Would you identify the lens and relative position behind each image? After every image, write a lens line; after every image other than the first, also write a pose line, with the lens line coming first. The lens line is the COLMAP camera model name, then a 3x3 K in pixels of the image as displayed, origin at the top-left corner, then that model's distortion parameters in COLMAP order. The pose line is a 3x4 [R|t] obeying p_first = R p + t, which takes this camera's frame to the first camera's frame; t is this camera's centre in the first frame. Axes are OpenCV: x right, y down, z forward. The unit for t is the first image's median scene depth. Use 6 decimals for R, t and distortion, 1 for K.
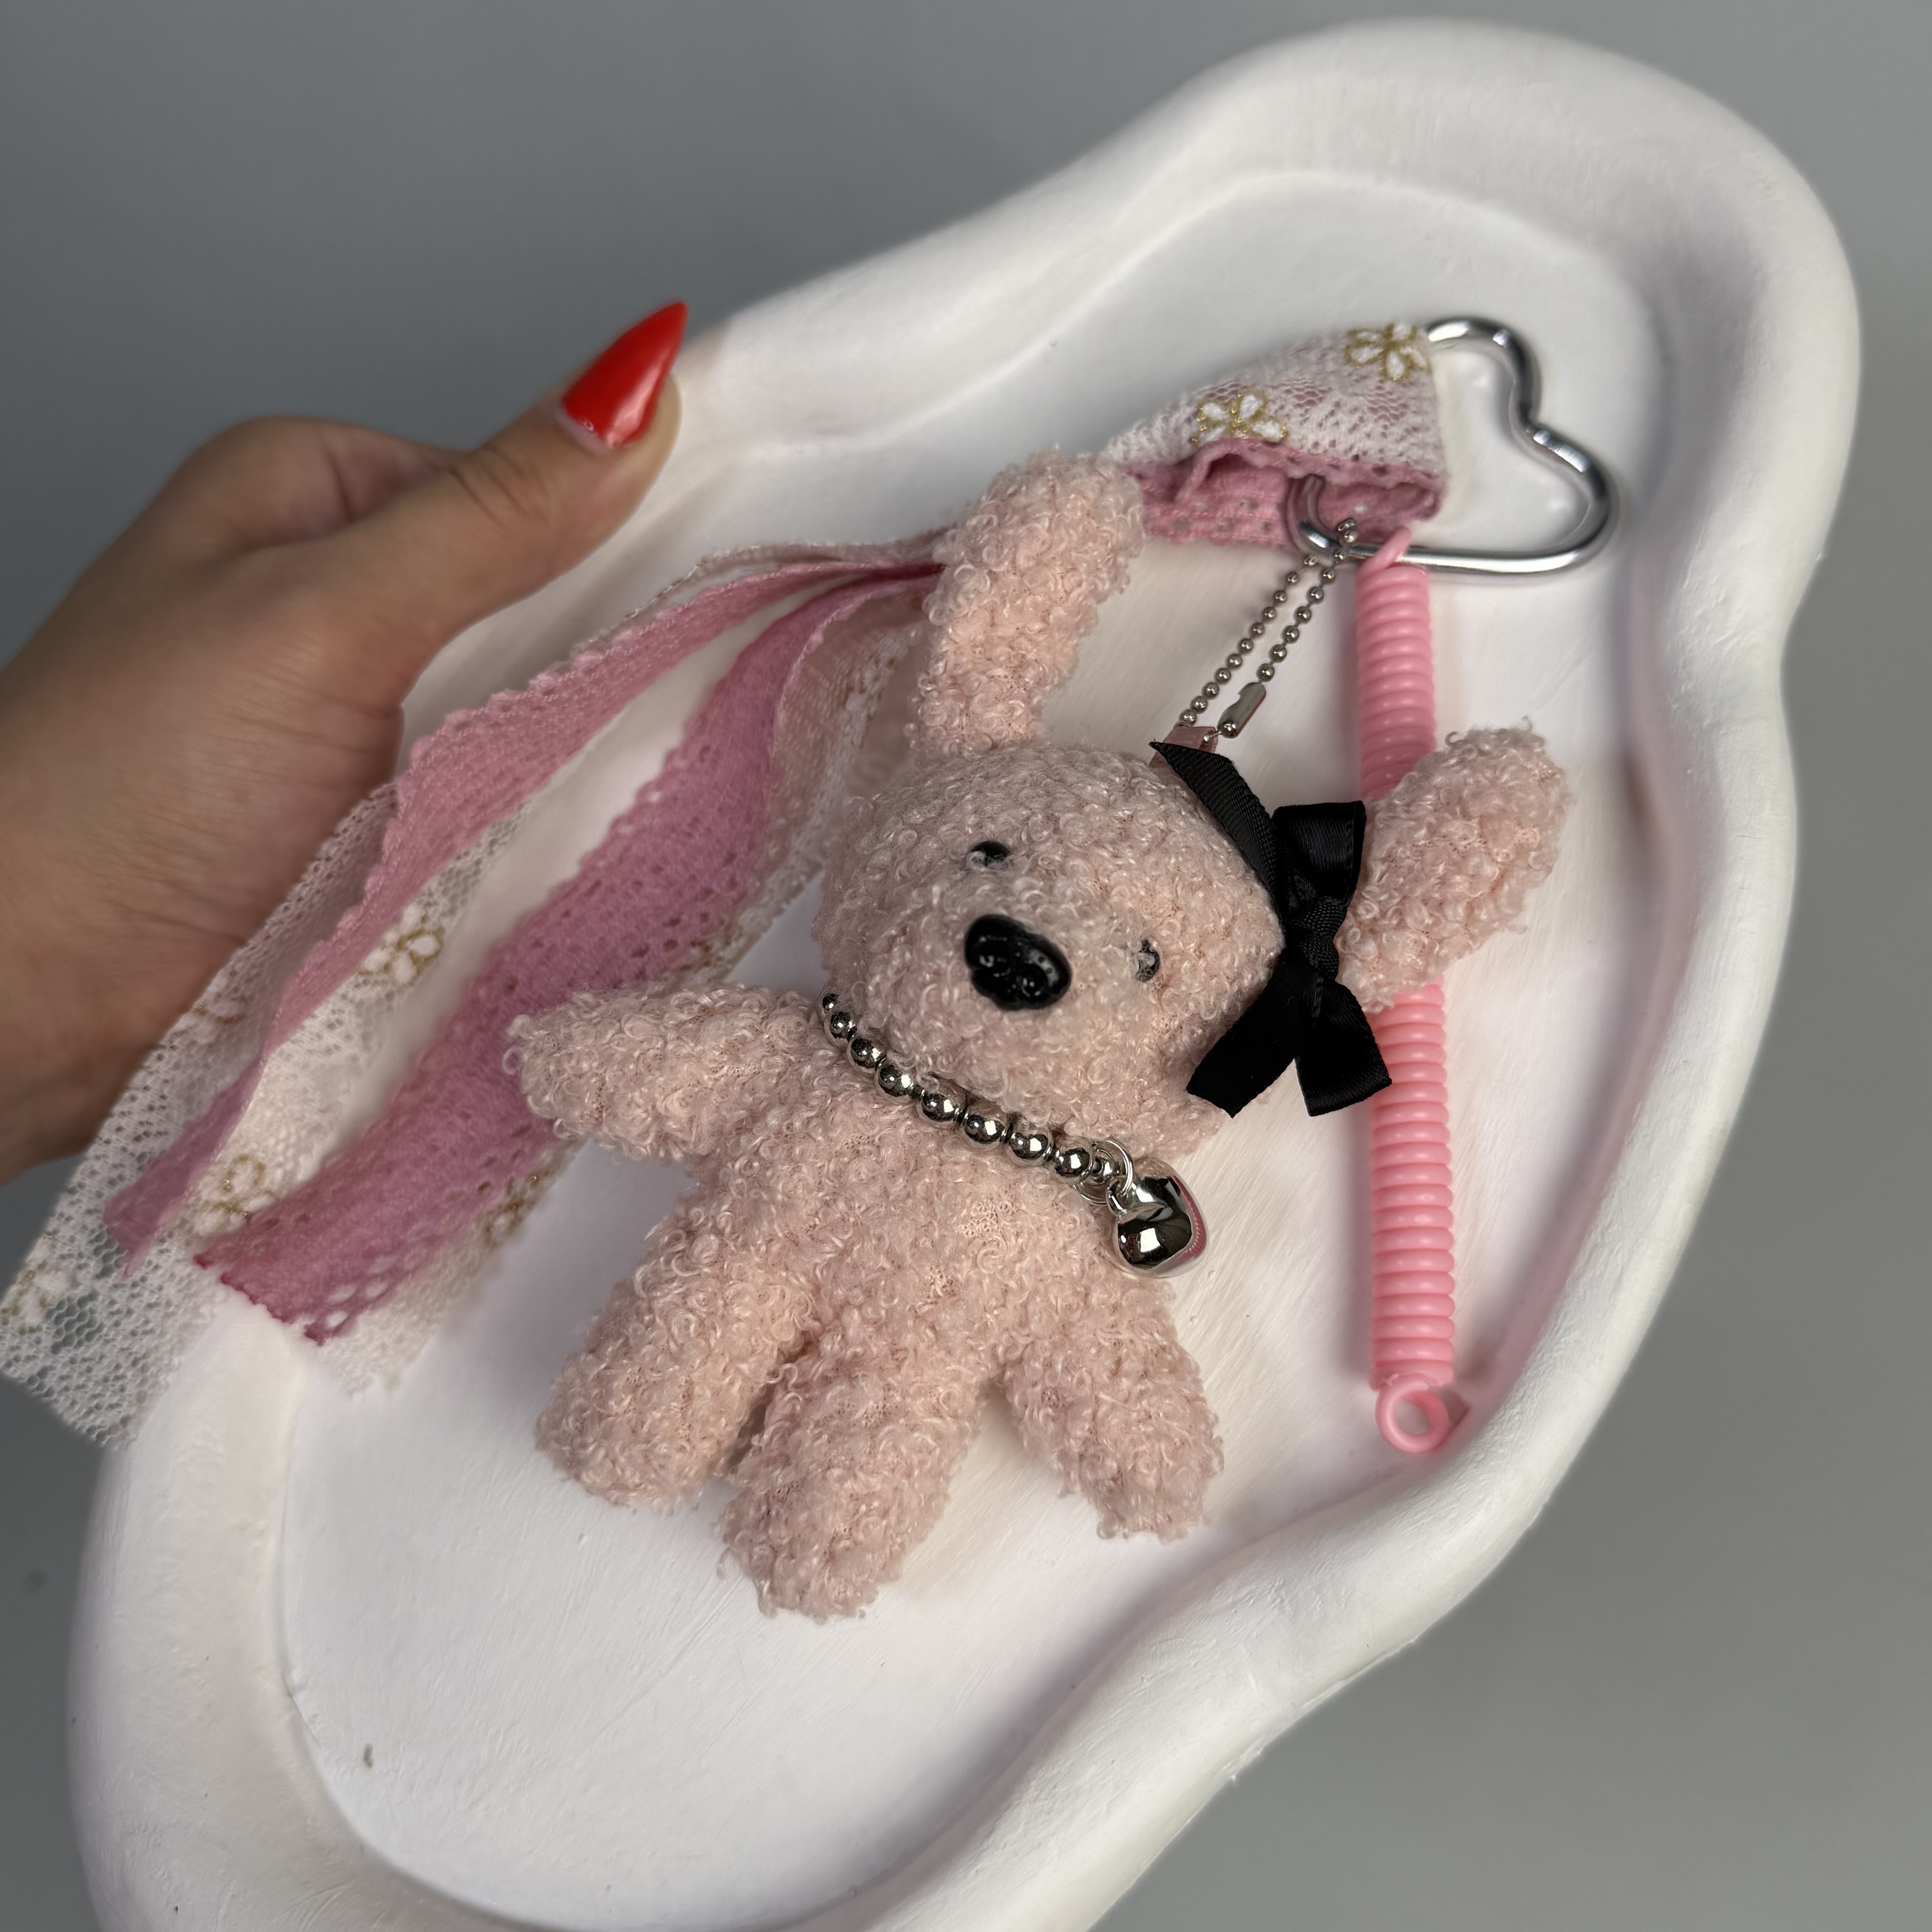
lens RADIAL K [[2002.6, 0, 962.7], [0, 2002.6, 938.3], [0, 0, 1]] dist [0.136334, -0.479464]
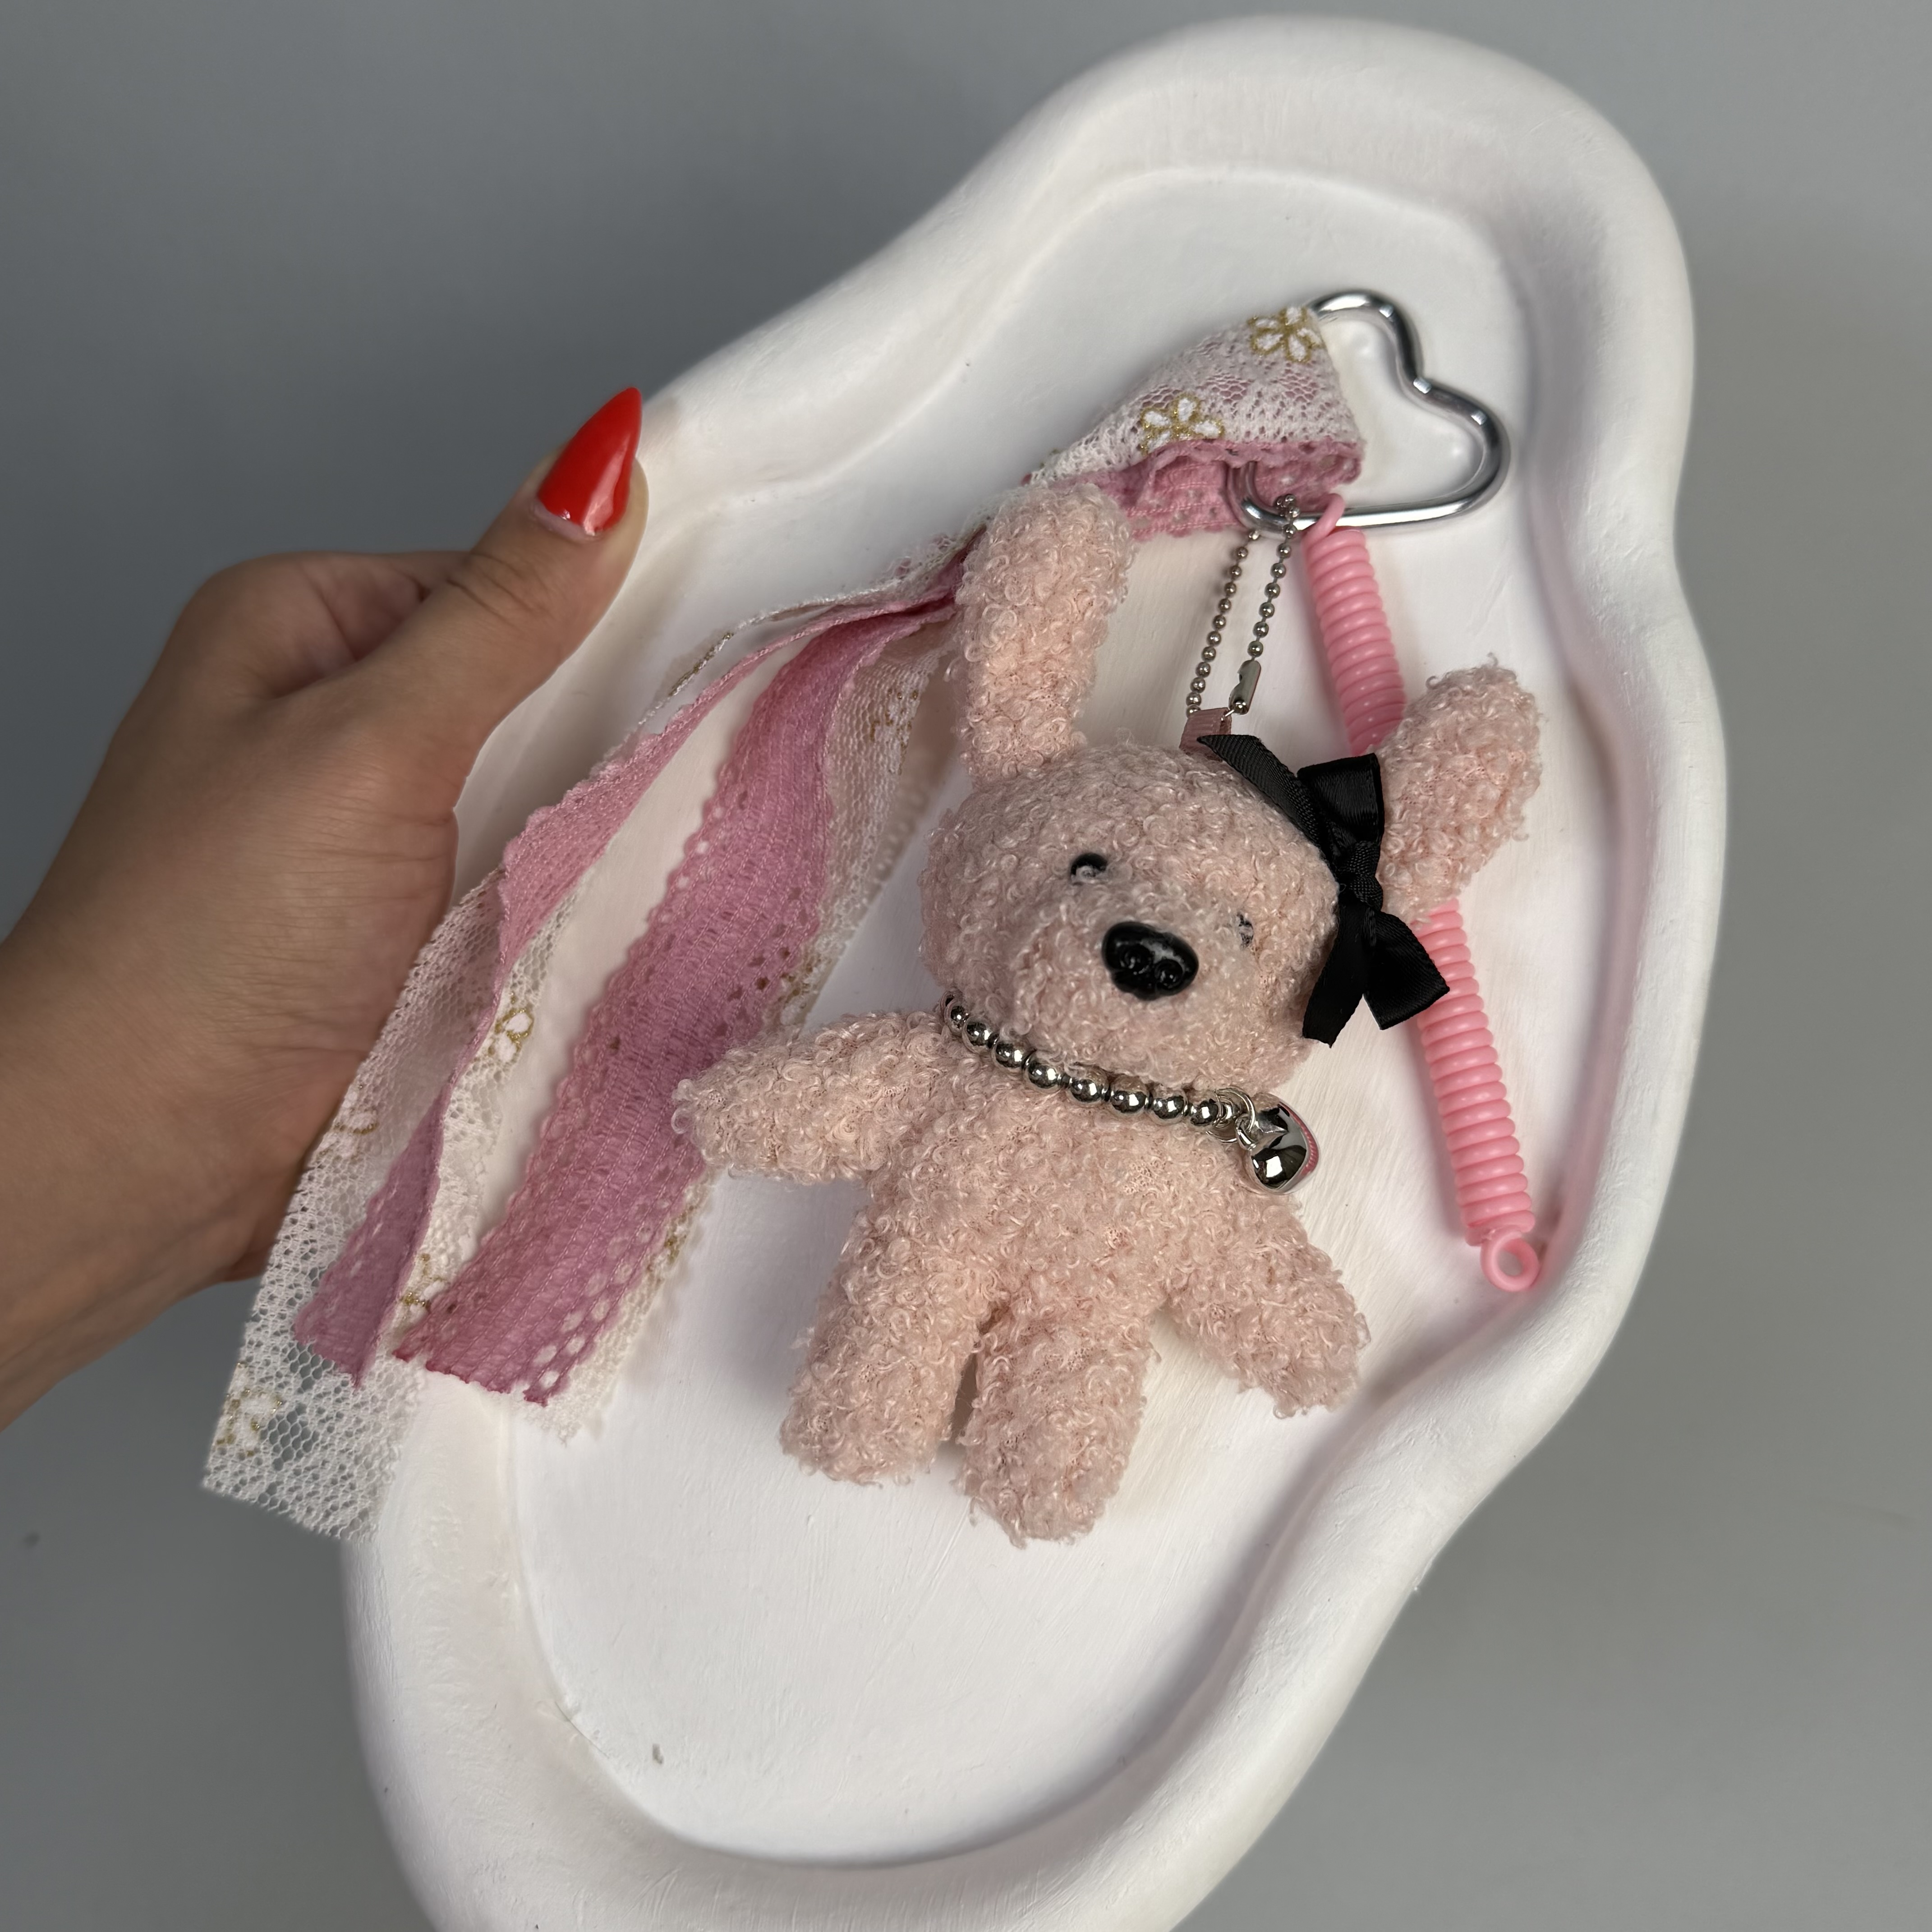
lens RADIAL K [[2002.6, 0, 962.7], [0, 2002.6, 938.3], [0, 0, 1]] dist [0.136334, -0.479464]
pose [[0.972993, -0.193529, 0.125818, -0.190469], [0.184974, 0.979756, 0.076567, -0.093054], [-0.138089, -0.051226, 0.989094, -0.109954]]
